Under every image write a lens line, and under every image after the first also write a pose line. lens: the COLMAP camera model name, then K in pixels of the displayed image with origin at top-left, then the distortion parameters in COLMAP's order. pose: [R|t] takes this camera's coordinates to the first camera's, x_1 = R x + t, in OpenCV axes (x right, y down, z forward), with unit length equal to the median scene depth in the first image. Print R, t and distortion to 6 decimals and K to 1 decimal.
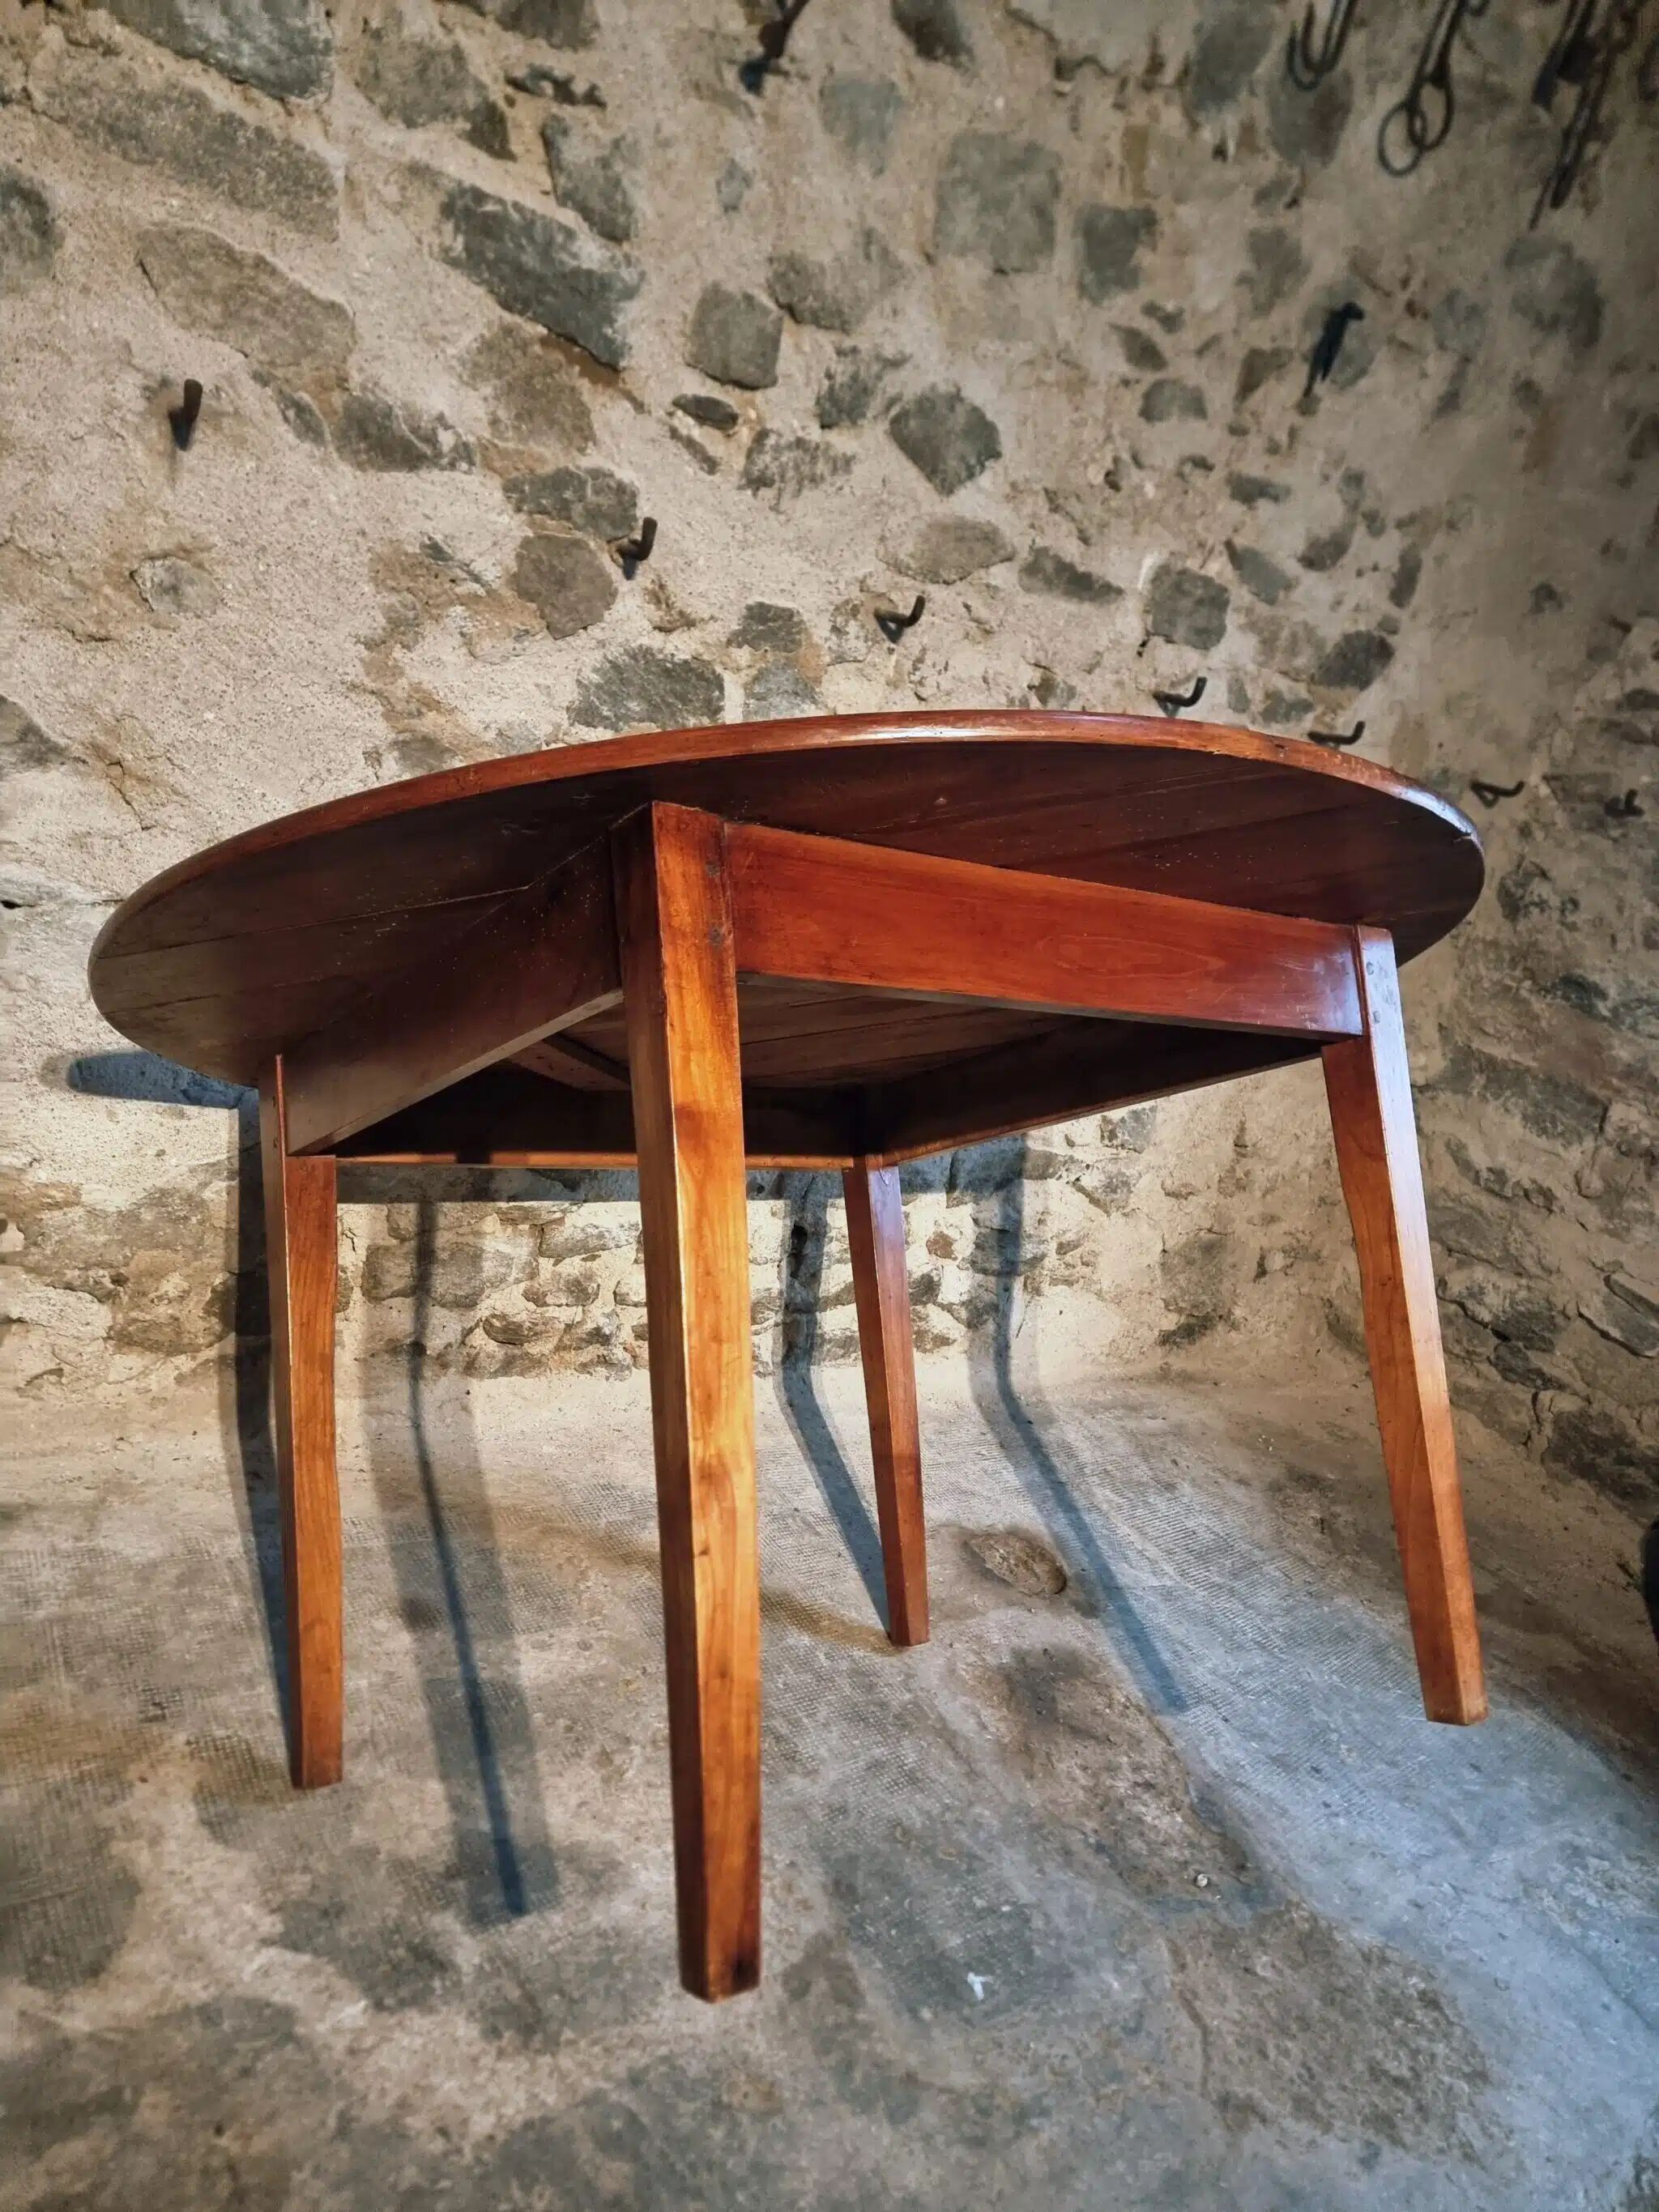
lens RADIAL K [[1527.2, 0, 821.5], [0, 1527.2, 1113.6], [0, 0, 1]] dist [0.065211, -0.064811]
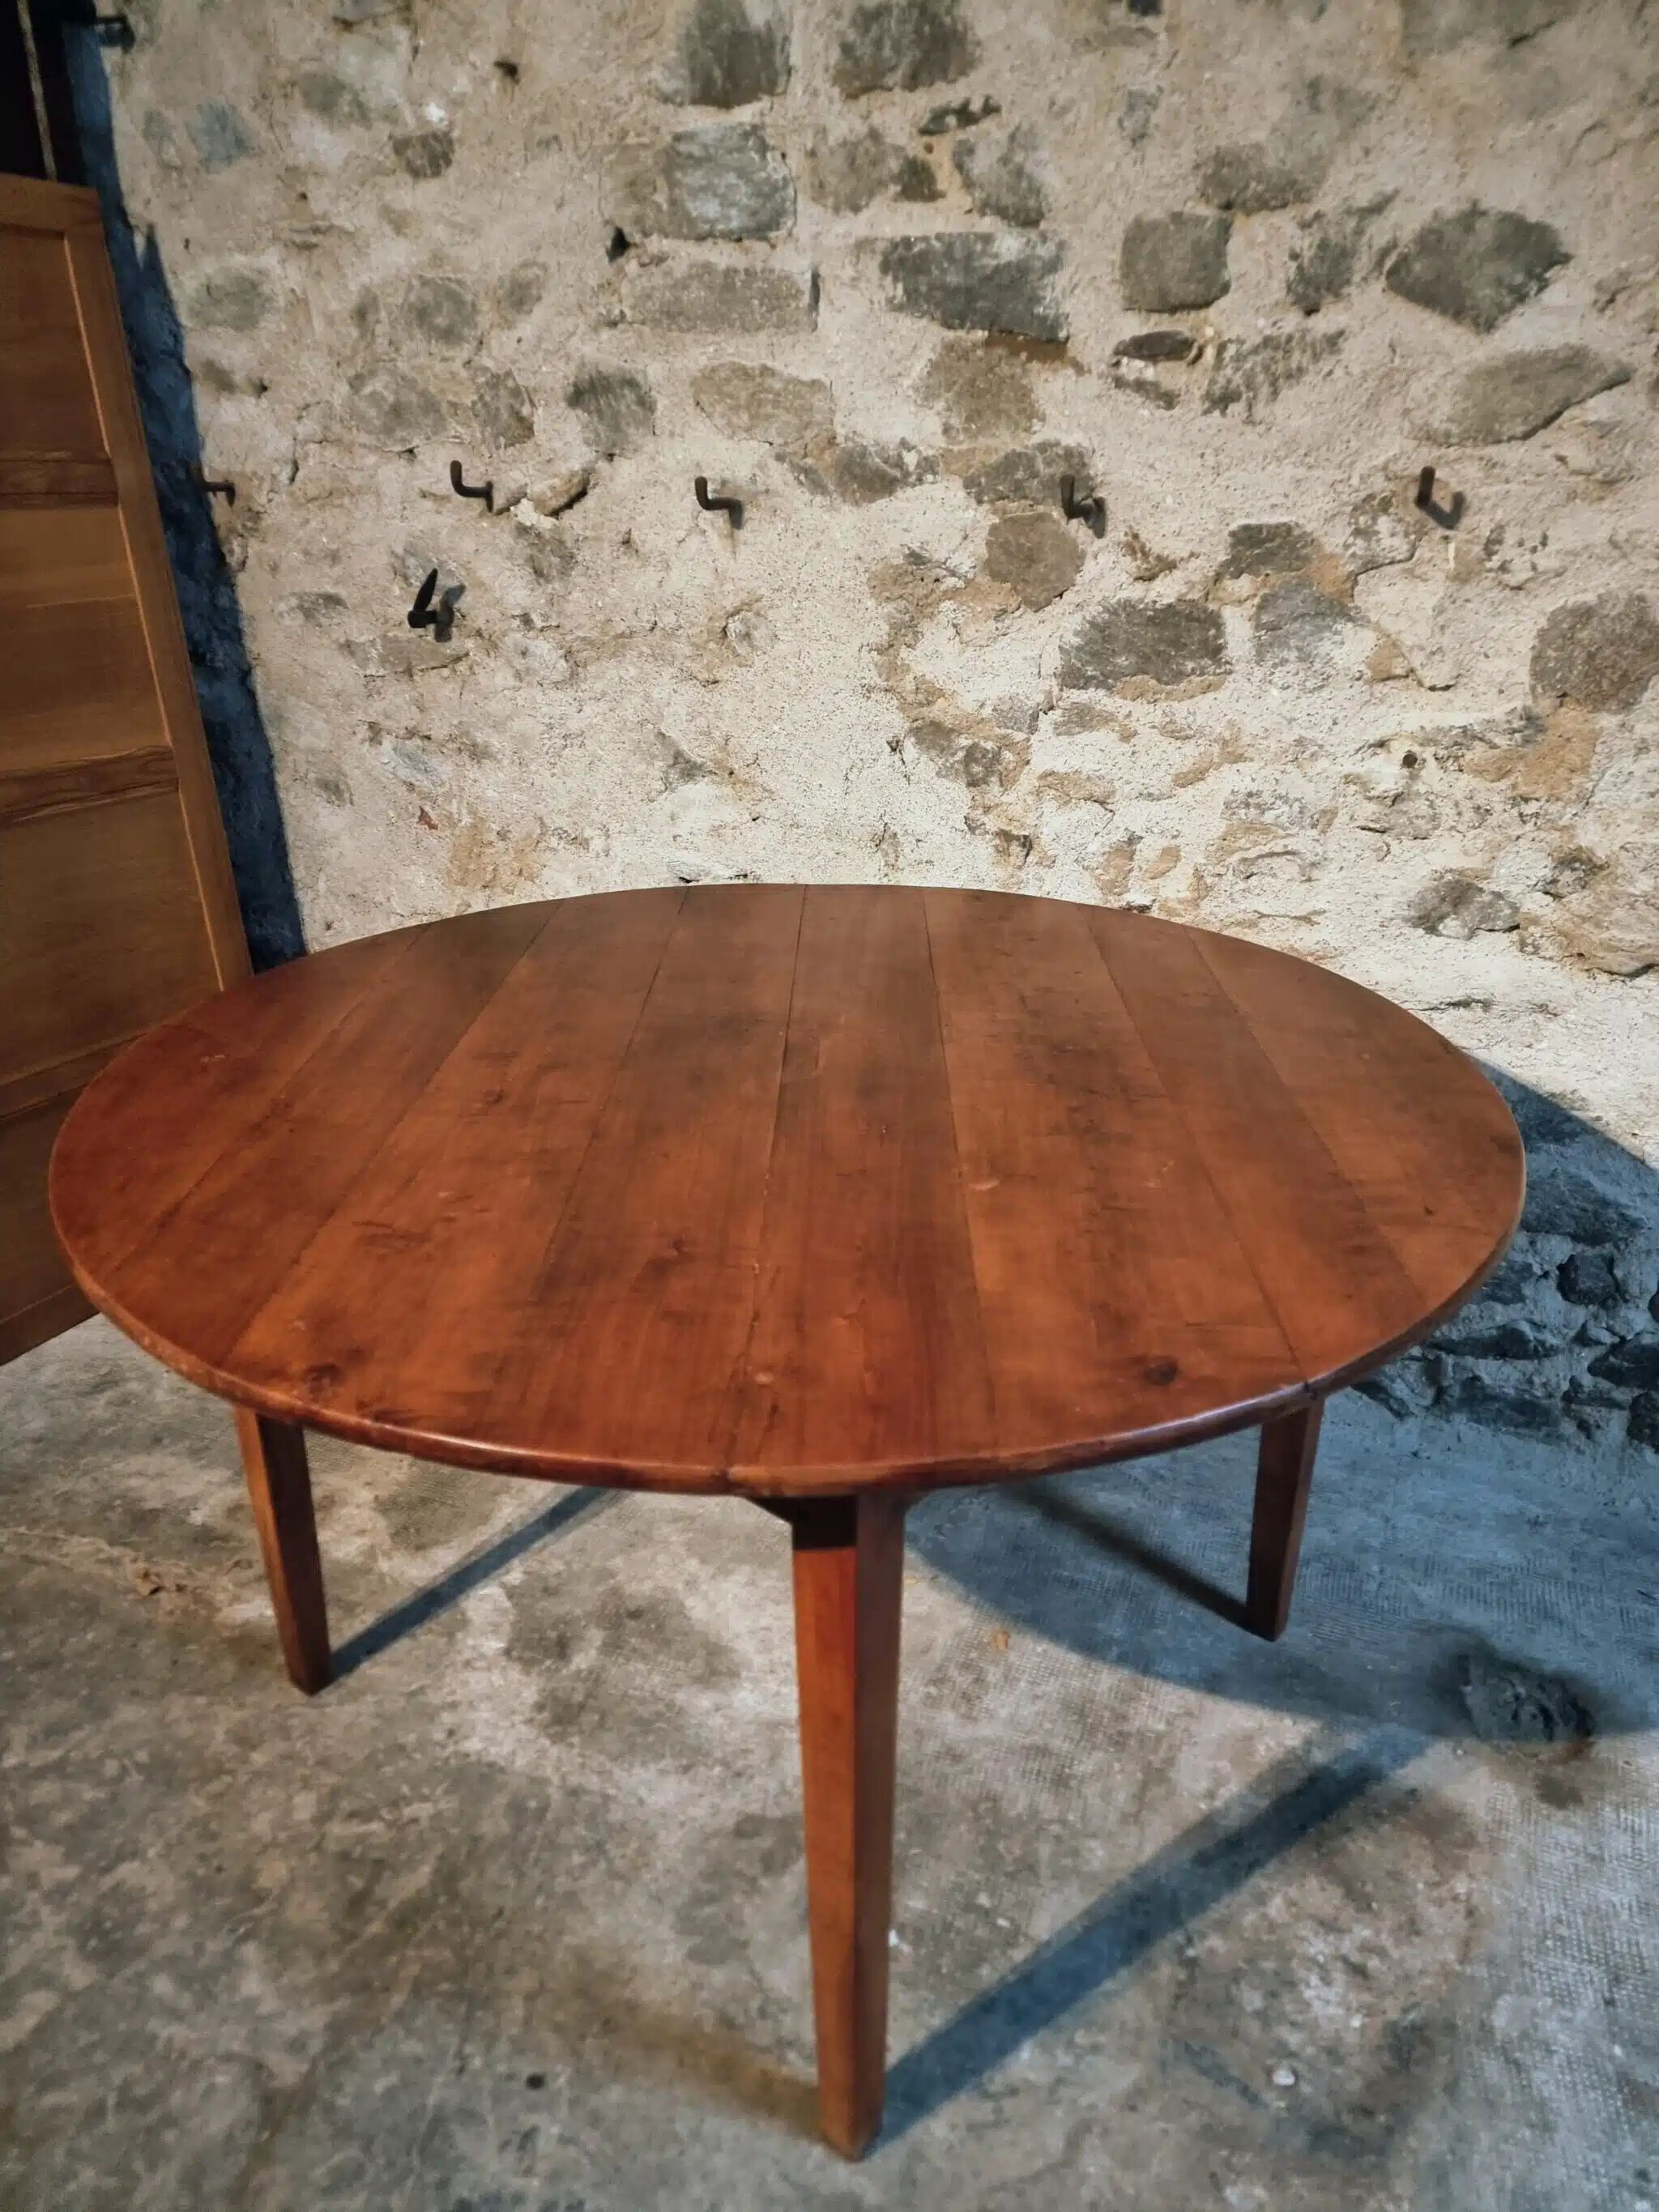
lens RADIAL K [[1519.9, 0, 829.9], [0, 1519.9, 1129.0], [0, 0, 1]] dist [0.073321, -0.070056]
pose [[0.531706, 0.084174, -0.842736, 0.685133], [-0.119278, 0.992574, 0.023884, 0.040394], [0.838488, 0.087820, 0.537797, 0.340977]]
